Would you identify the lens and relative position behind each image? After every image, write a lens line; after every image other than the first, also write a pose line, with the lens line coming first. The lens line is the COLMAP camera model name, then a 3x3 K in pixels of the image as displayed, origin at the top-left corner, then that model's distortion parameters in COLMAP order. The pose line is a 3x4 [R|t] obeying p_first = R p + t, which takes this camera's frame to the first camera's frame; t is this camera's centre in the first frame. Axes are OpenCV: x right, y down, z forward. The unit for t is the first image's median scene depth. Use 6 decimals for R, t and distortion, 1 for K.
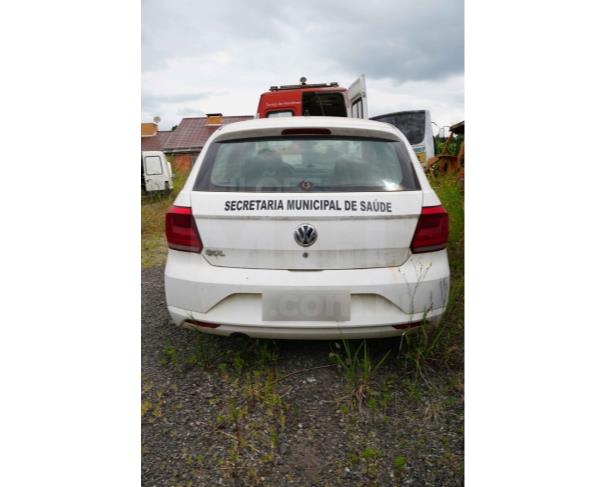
lens RADIAL K [[370.3, 0, 302.5], [0, 370.3, 243.5], [0, 0, 1]] dist [-0.133499, 0.106720]
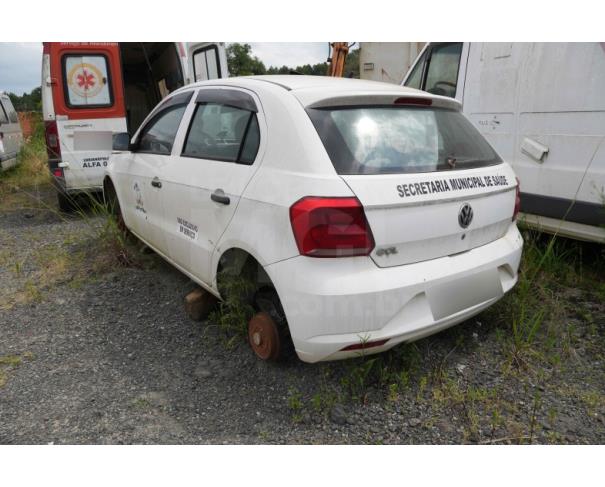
lens RADIAL K [[459.1, 0, 305.9], [0, 459.1, 241.3], [0, 0, 1]] dist [-0.126671, 0.094168]
pose [[0.791452, -0.149600, 0.592641, -0.985297], [0.127318, 0.988668, 0.079541, -0.099573], [-0.597825, 0.012501, 0.801529, 0.314041]]
